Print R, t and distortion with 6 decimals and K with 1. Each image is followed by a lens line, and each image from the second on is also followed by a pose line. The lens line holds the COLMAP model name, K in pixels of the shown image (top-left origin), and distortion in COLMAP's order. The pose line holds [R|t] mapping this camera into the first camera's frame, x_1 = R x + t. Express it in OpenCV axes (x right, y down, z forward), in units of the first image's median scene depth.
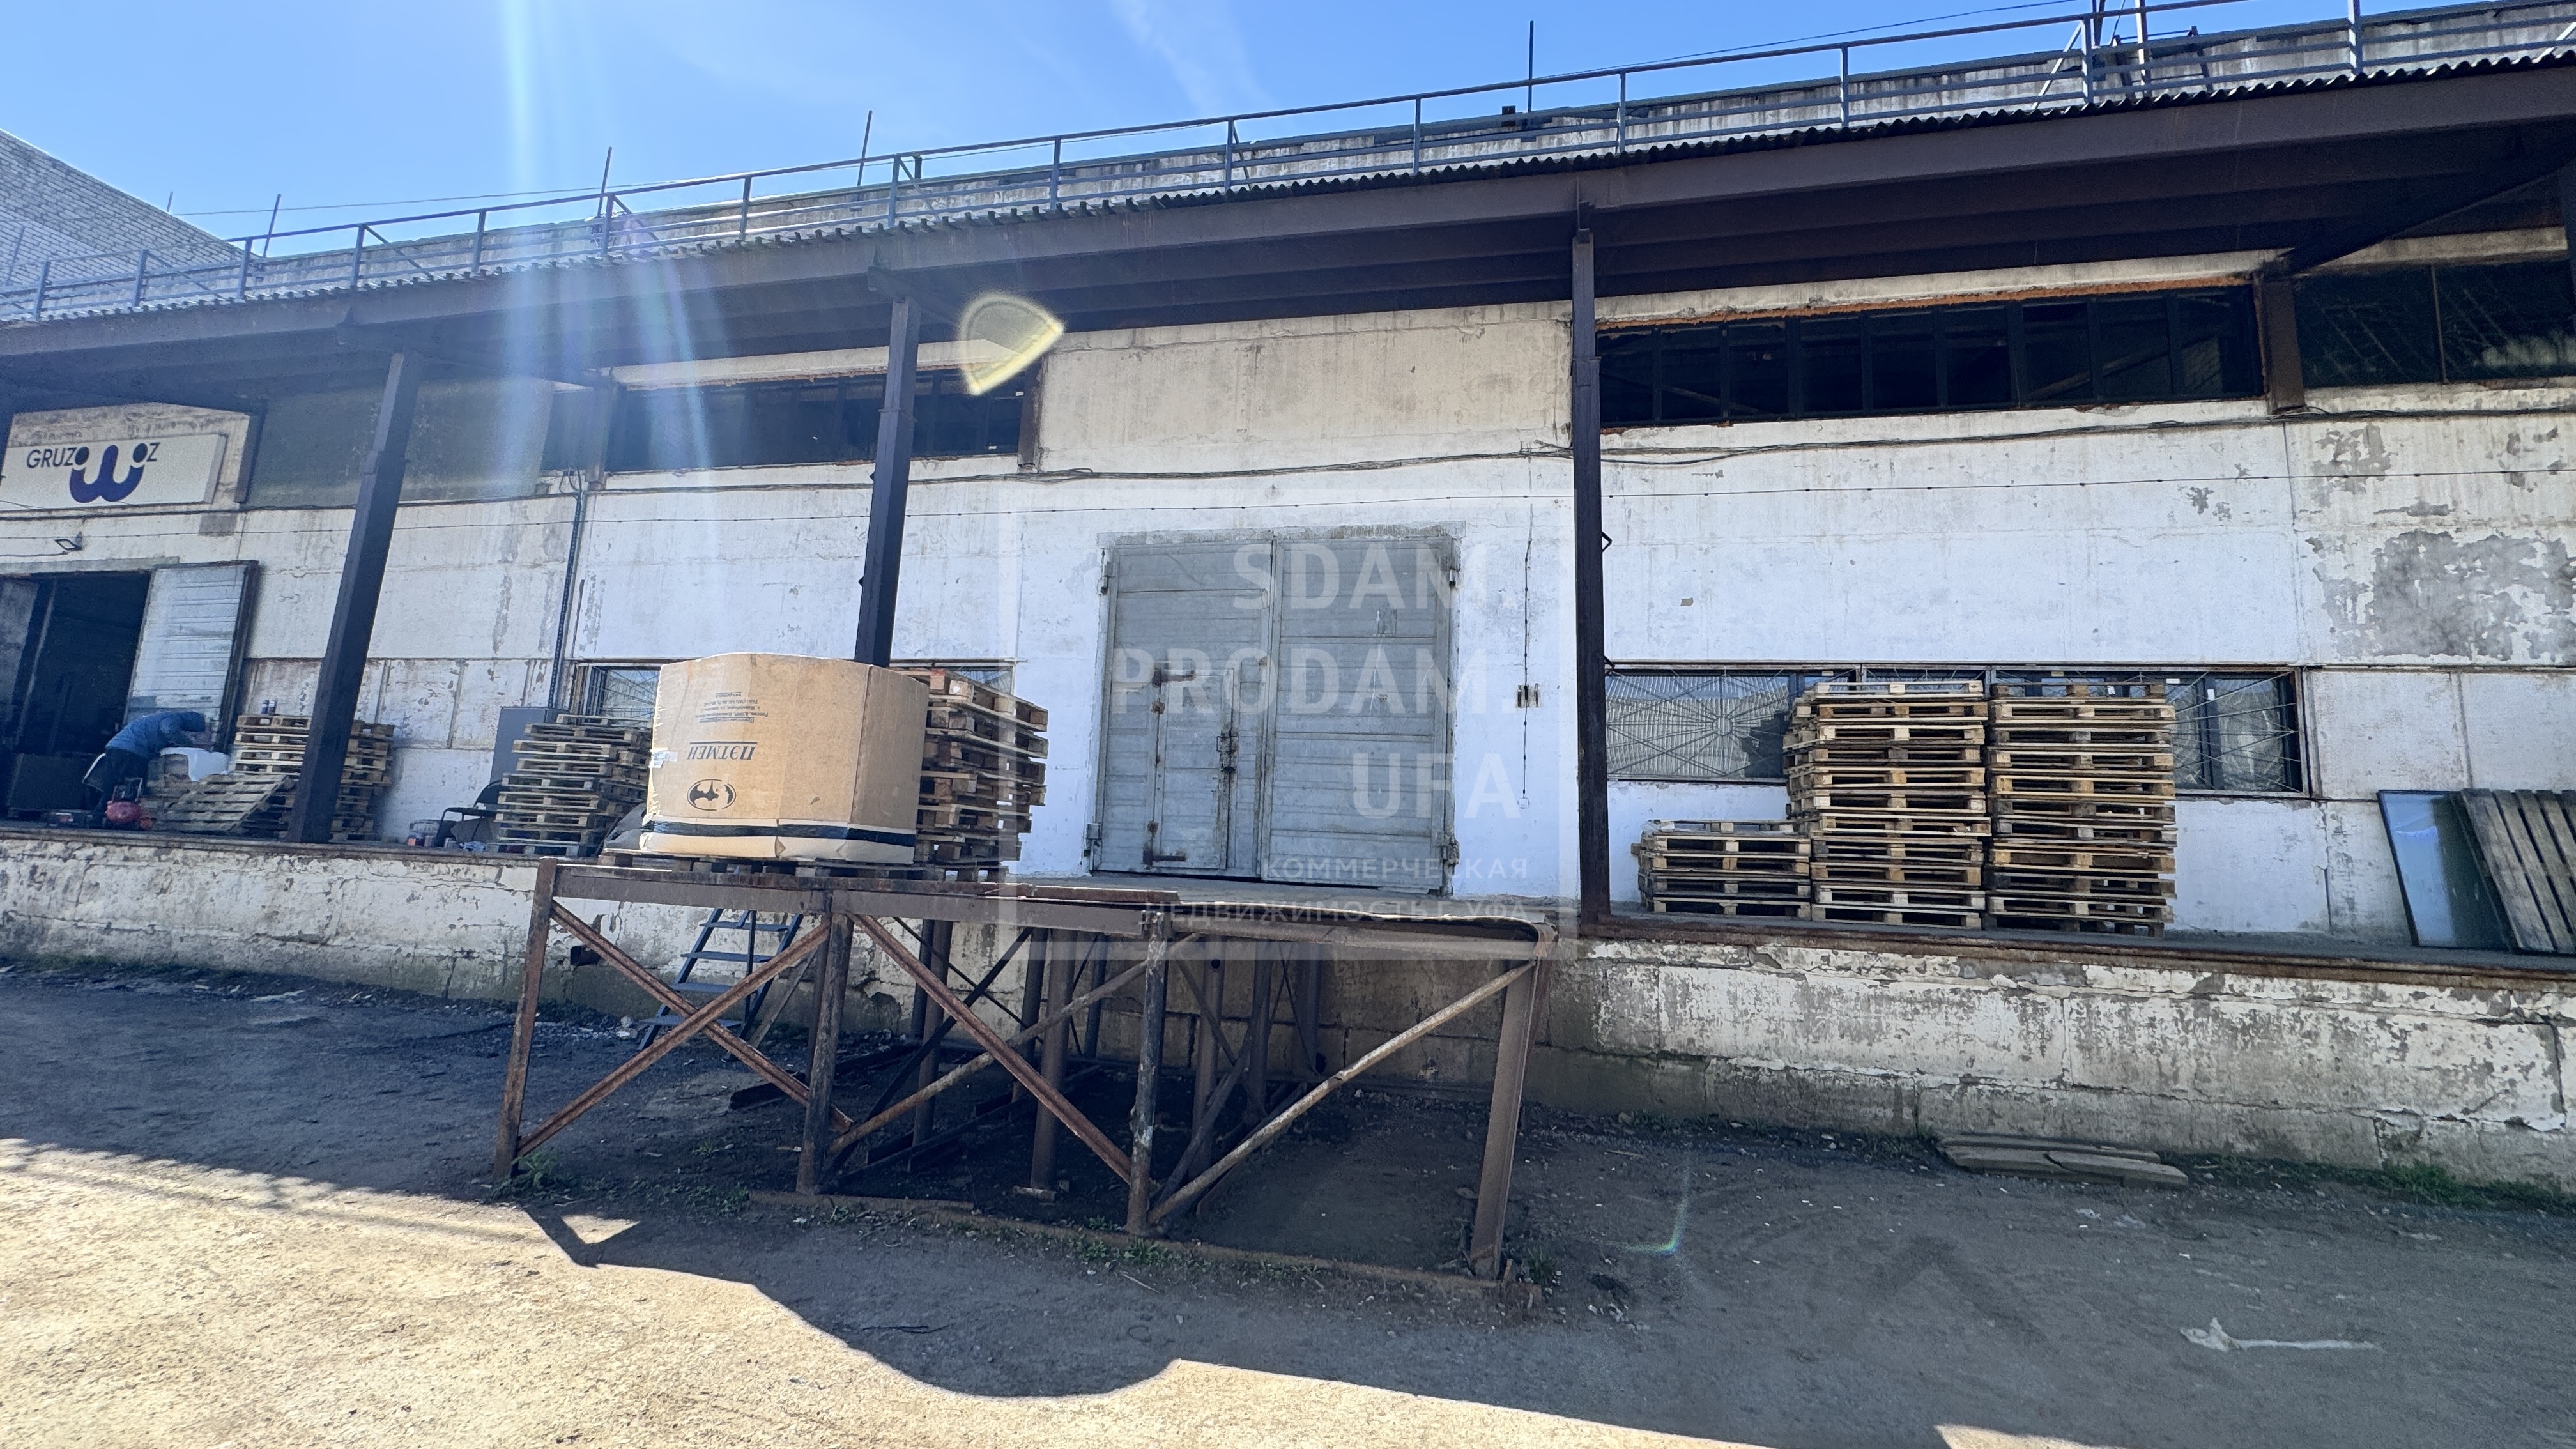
lens RADIAL K [[1020.2, 0, 1277.2], [0, 1020.2, 713.4], [0, 0, 1]] dist [-0.002656, 0.000522]
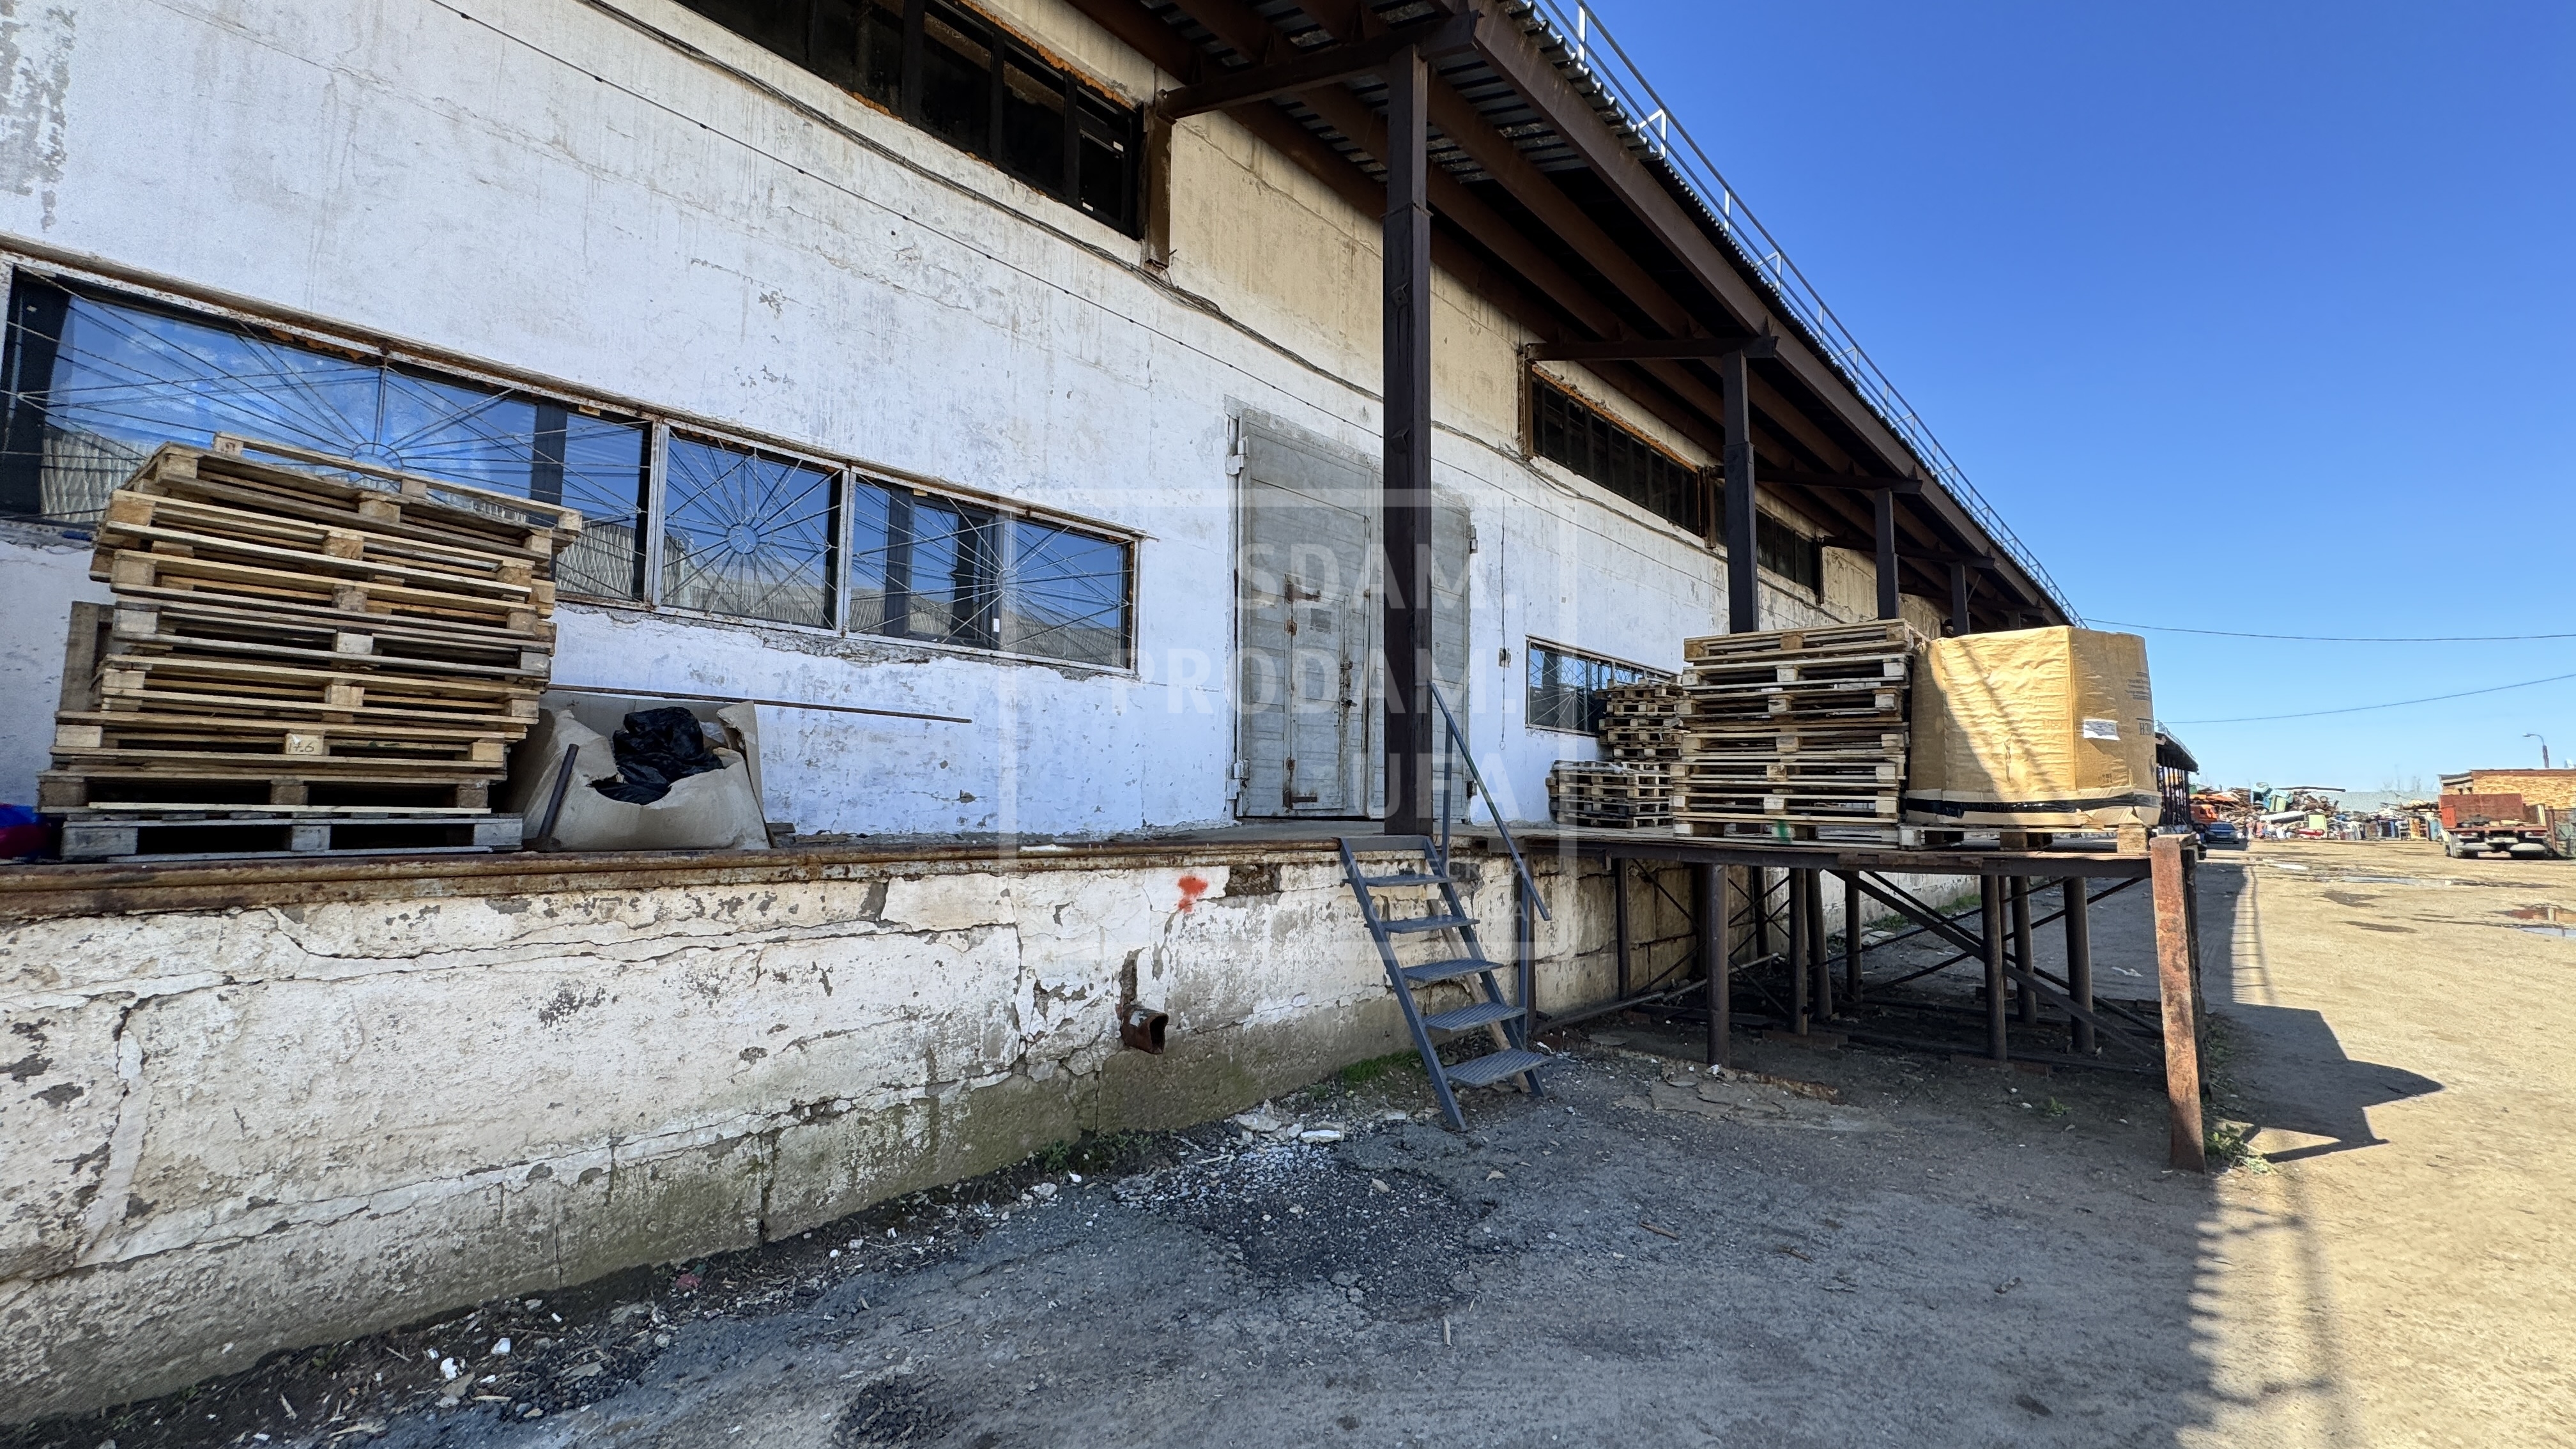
lens RADIAL K [[1020.2, 0, 1285.7], [0, 1020.2, 712.9], [0, 0, 1]] dist [-0.002656, 0.000522]
pose [[0.508834, 0.039628, 0.859952, -0.988619], [-0.117198, 0.992828, 0.023595, 0.053595], [-0.852850, -0.112791, 0.509829, 0.634605]]
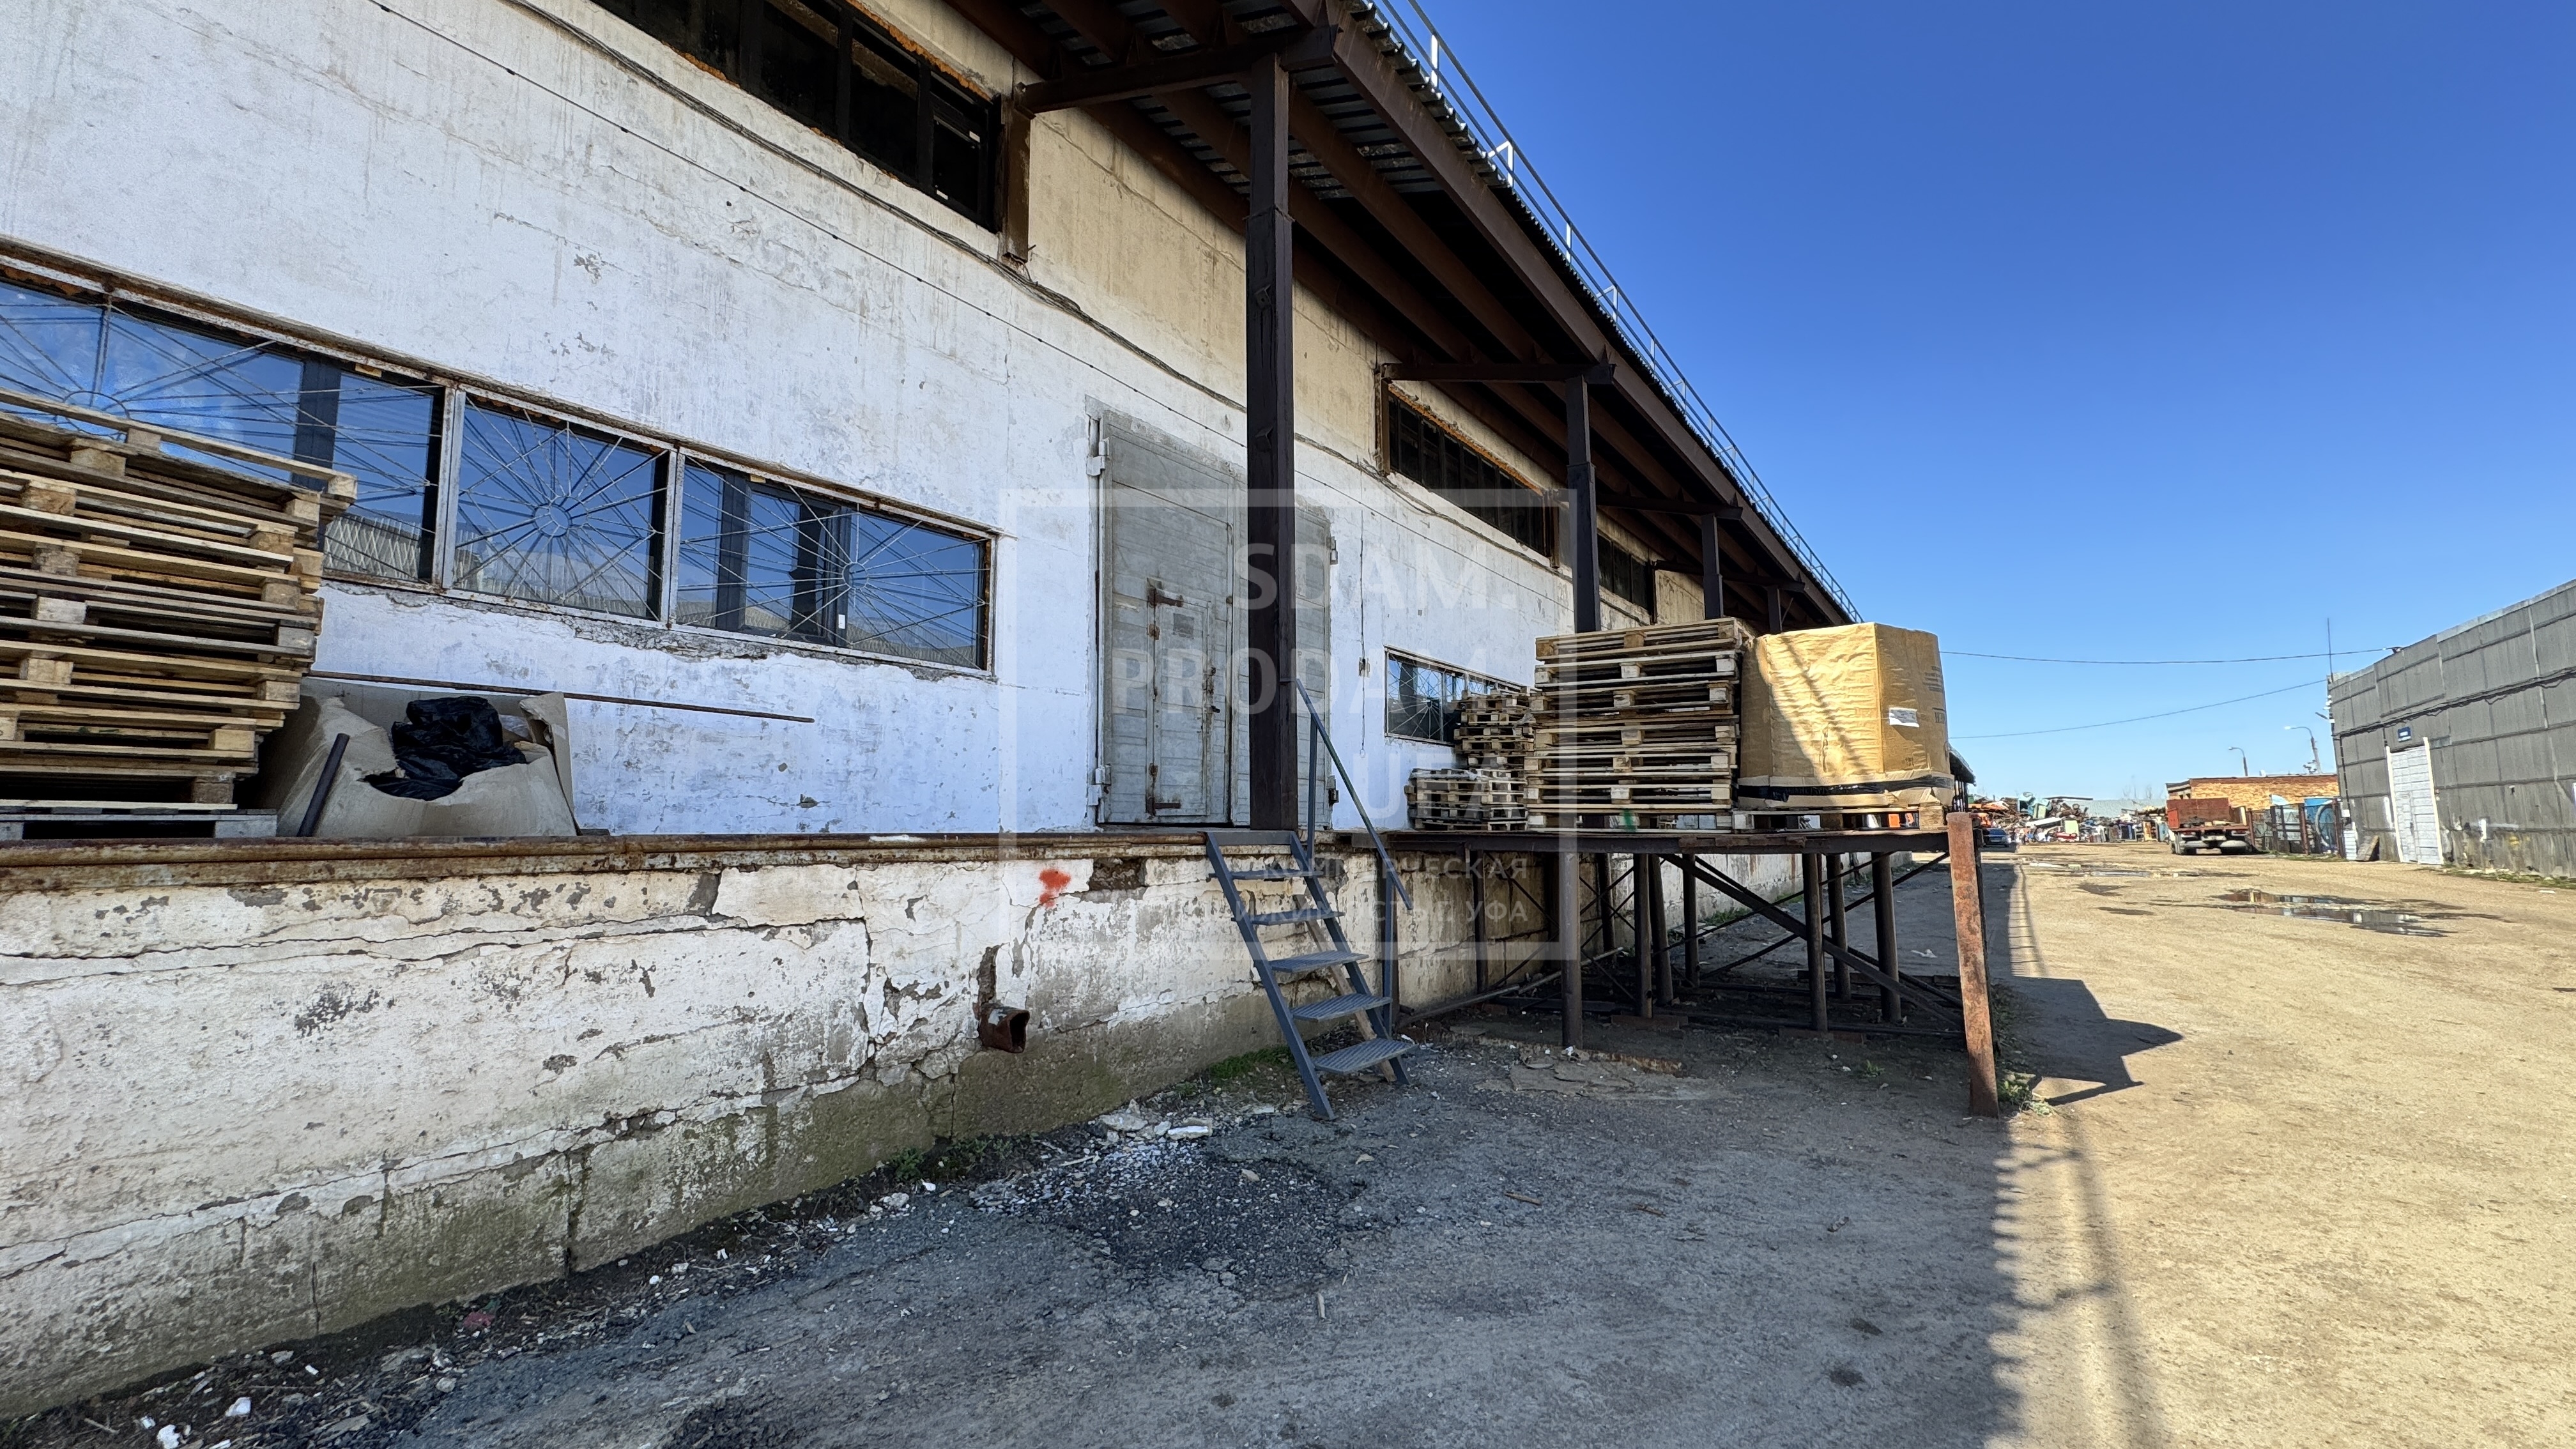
lens RADIAL K [[1020.2, 0, 1285.9], [0, 1020.2, 712.4], [0, 0, 1]] dist [-0.002656, 0.000522]
pose [[0.386692, 0.058234, 0.920368, -0.986010], [-0.114302, 0.993335, -0.014827, 0.070881], [-0.915098, -0.099467, 0.390771, 0.637338]]
